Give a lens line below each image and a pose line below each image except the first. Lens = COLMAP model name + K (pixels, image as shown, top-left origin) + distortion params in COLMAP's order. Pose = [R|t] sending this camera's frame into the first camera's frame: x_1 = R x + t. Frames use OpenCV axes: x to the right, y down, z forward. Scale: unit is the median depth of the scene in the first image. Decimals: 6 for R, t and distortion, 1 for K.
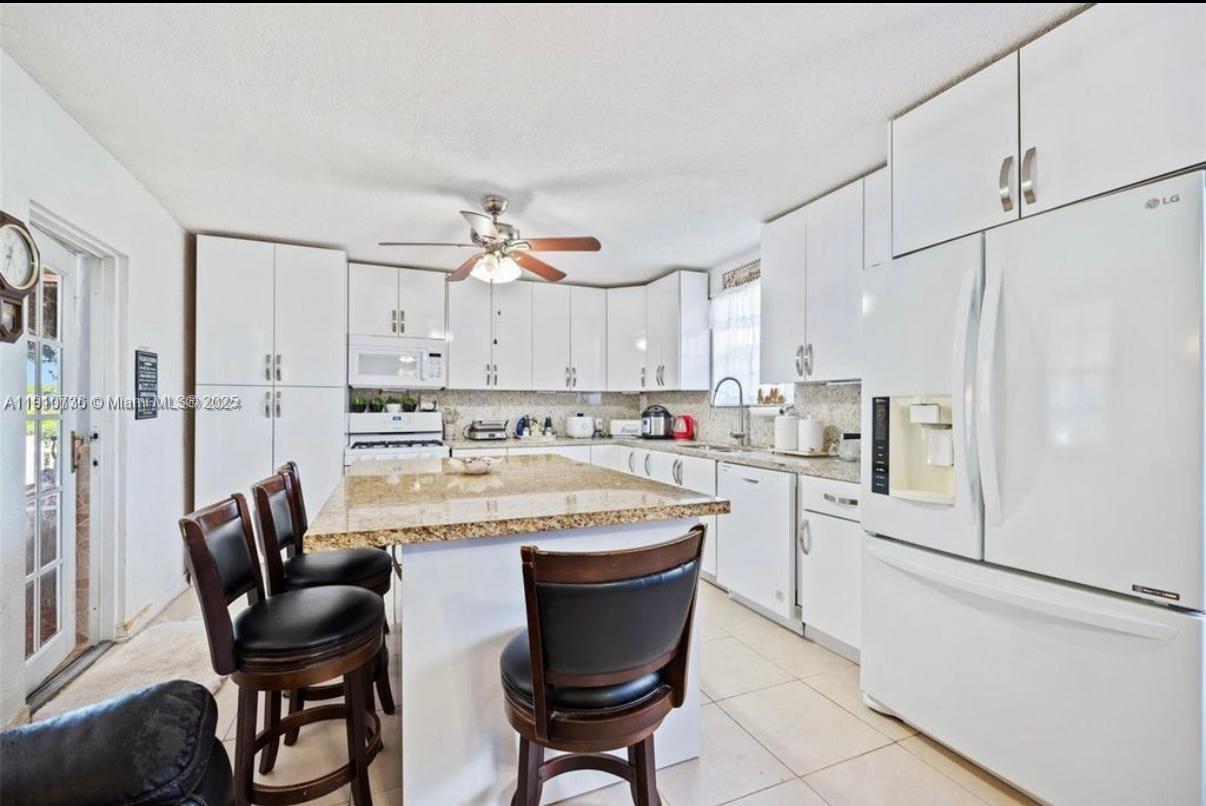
lens RADIAL K [[497.4, 0, 597.9], [0, 497.4, 407.4], [0, 0, 1]] dist [0.000008, -0.000012]
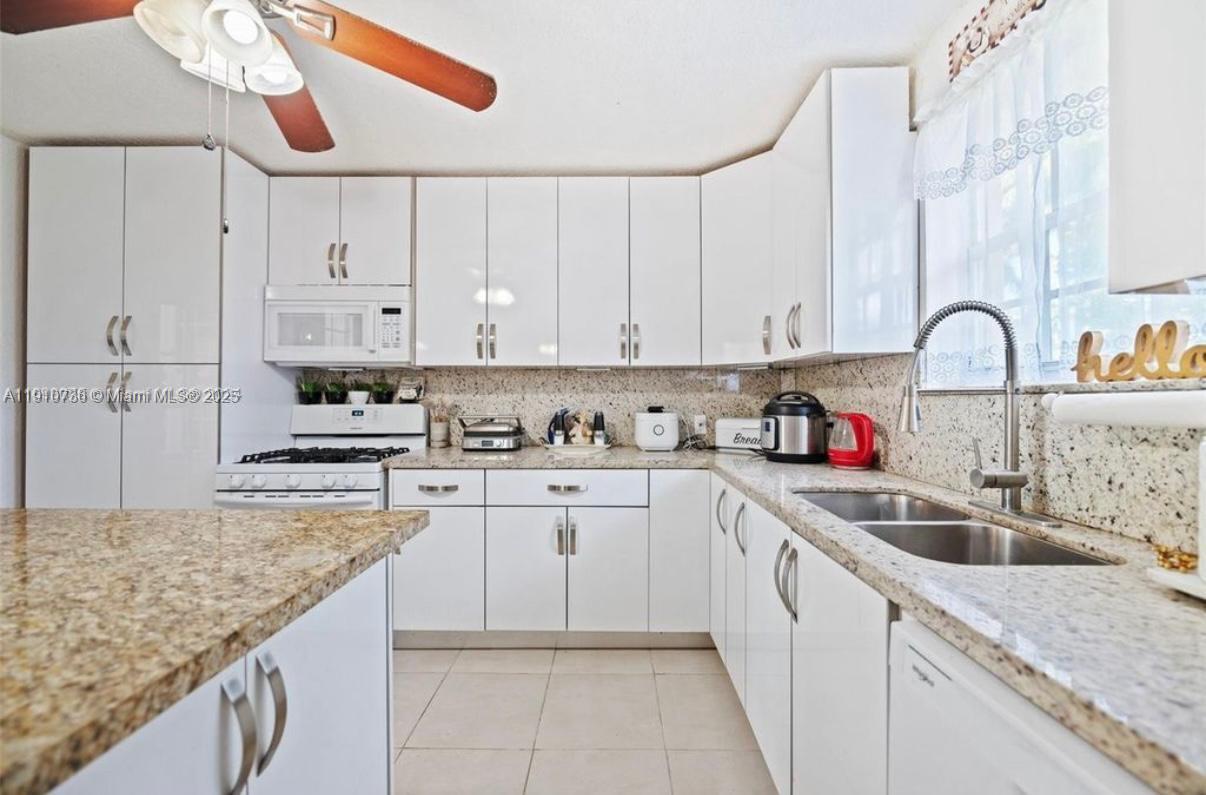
lens RADIAL K [[491.2, 0, 607.2], [0, 491.2, 394.6], [0, 0, 1]] dist [0.001086, -0.000015]
pose [[0.913735, -0.003233, -0.406298, 0.155615], [0.001351, 0.999987, -0.004919, 0.001385], [0.406309, 0.003946, 0.913727, 0.525116]]
